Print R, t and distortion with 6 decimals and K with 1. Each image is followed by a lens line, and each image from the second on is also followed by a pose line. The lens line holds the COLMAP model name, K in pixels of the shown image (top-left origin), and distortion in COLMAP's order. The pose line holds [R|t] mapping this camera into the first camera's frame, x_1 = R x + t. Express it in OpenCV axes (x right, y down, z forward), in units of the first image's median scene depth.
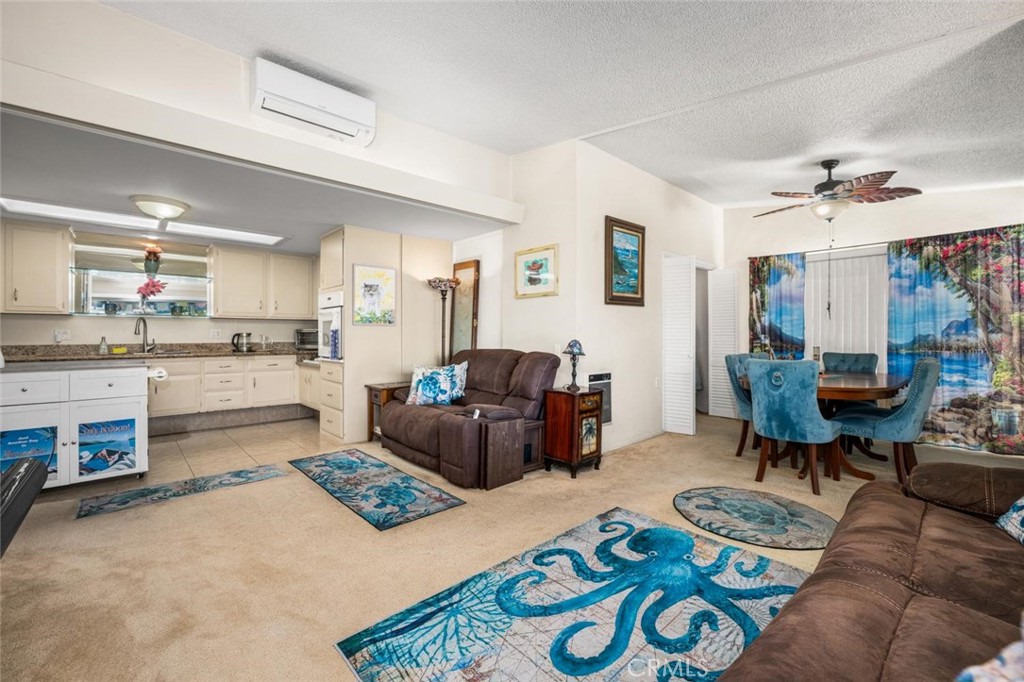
lens RADIAL K [[419.6, 0, 507.6], [0, 419.6, 334.6], [0, 0, 1]] dist [0.003030, -0.001039]
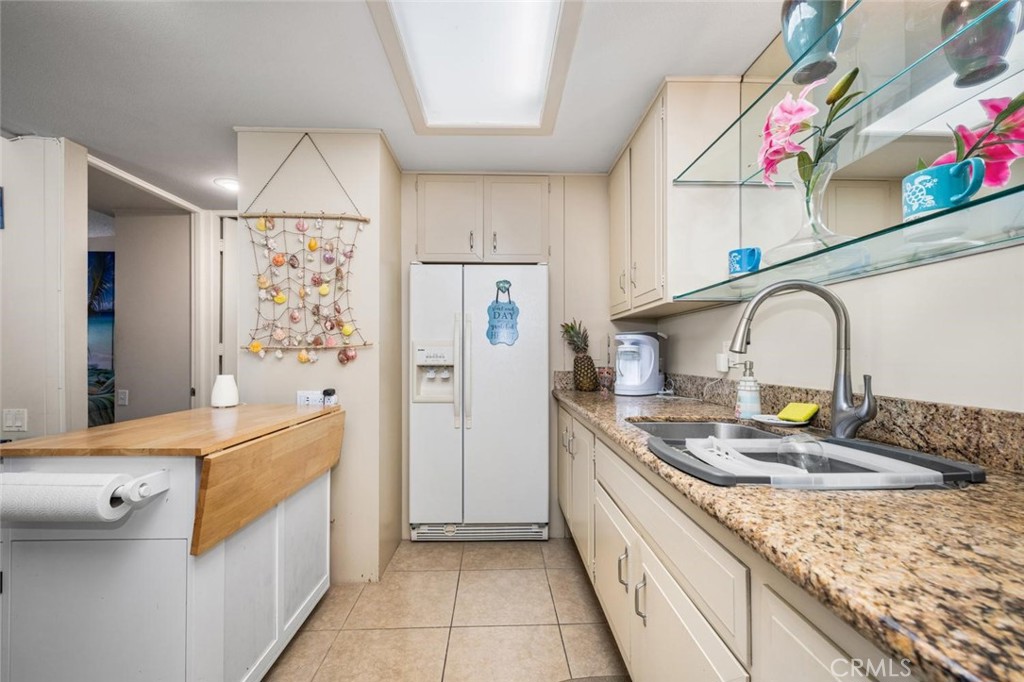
lens RADIAL K [[419.6, 0, 512.8], [0, 419.6, 353.4], [0, 0, 1]] dist [0.003030, -0.001039]
pose [[-0.650191, 0.002194, -0.759767, -0.902219], [0.005073, 0.999986, -0.001453, -0.001556], [0.759754, -0.004799, -0.650193, 1.575828]]
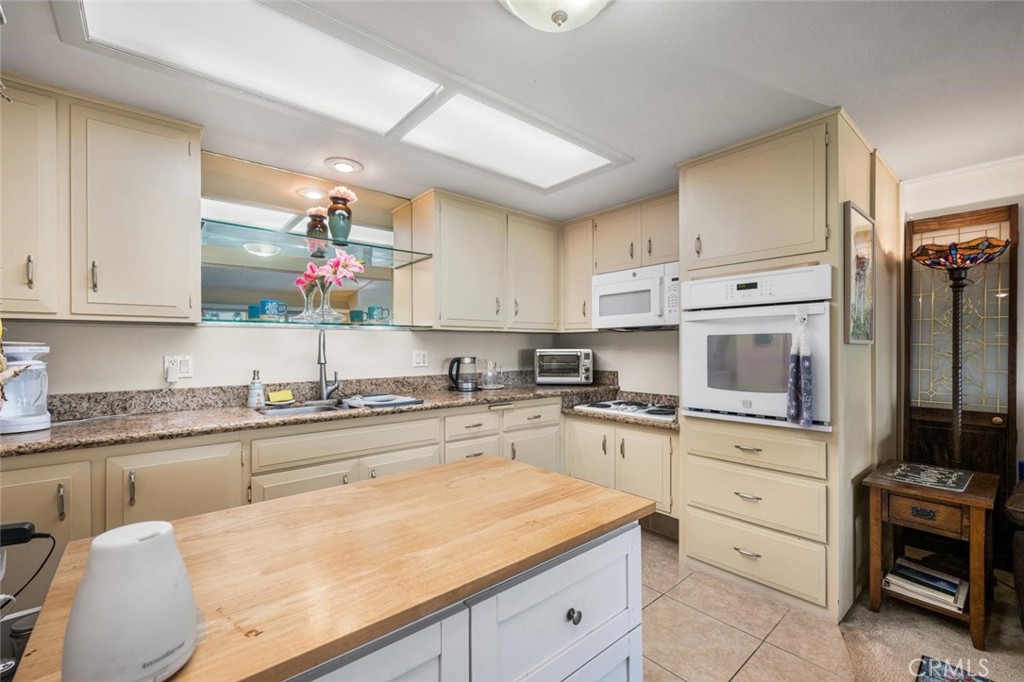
lens RADIAL K [[419.6, 0, 515.0], [0, 419.6, 350.8], [0, 0, 1]] dist [0.003030, -0.001039]
pose [[0.999577, -0.004729, -0.028682, -0.957707], [0.004969, 0.999953, 0.008297, -0.028932], [0.028642, -0.008436, 0.999554, 0.774278]]
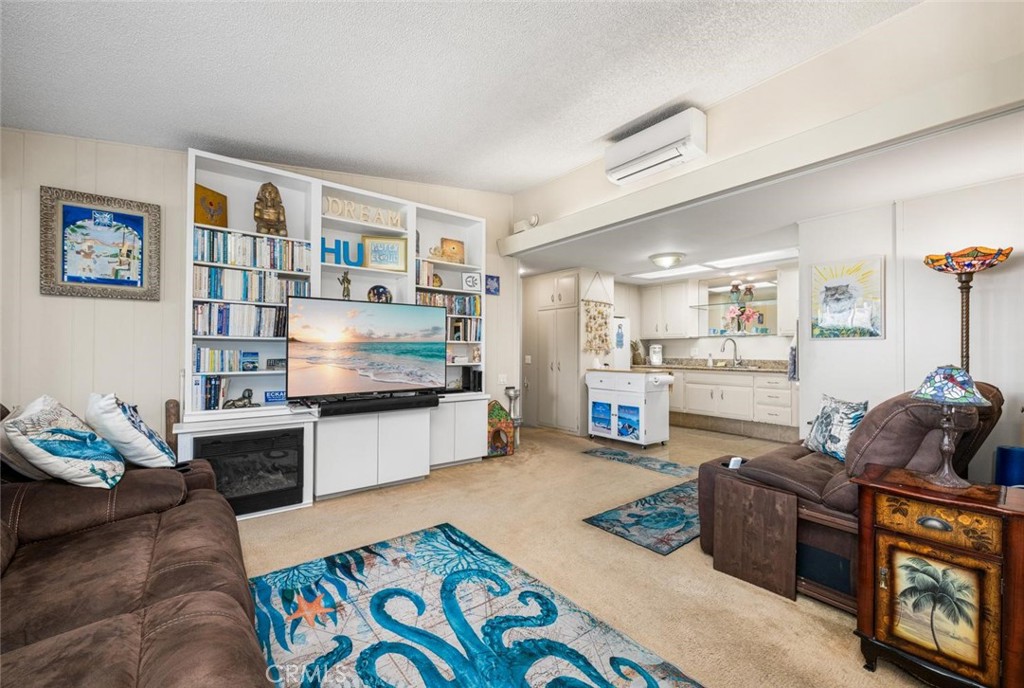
lens RADIAL K [[419.6, 0, 519.7], [0, 419.6, 348.5], [0, 0, 1]] dist [0.003030, -0.001039]
pose [[-0.055086, -0.007635, -0.998452, 0.655300], [-0.002318, 0.999969, -0.007519, 0.000474], [0.998479, 0.001900, -0.055102, 0.668581]]
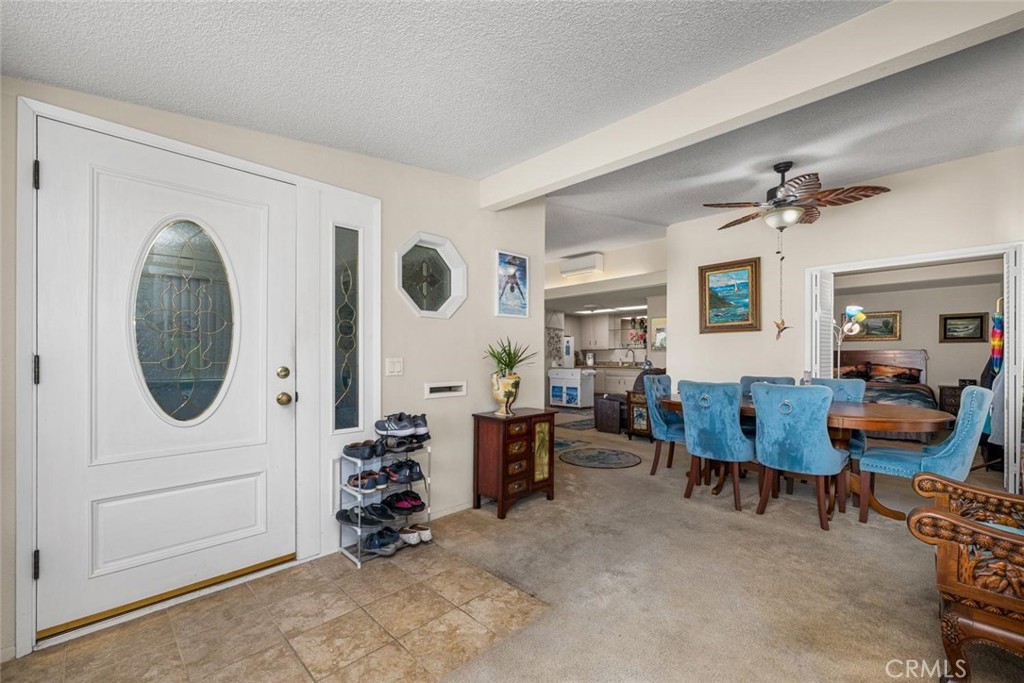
lens RADIAL K [[419.6, 0, 509.7], [0, 419.6, 350.4], [0, 0, 1]] dist [0.003030, -0.001039]
pose [[0.036862, -0.018370, -0.999152, 1.942700], [0.001015, 0.999831, -0.018345, 0.003134], [0.999320, -0.000338, 0.036874, 0.454113]]
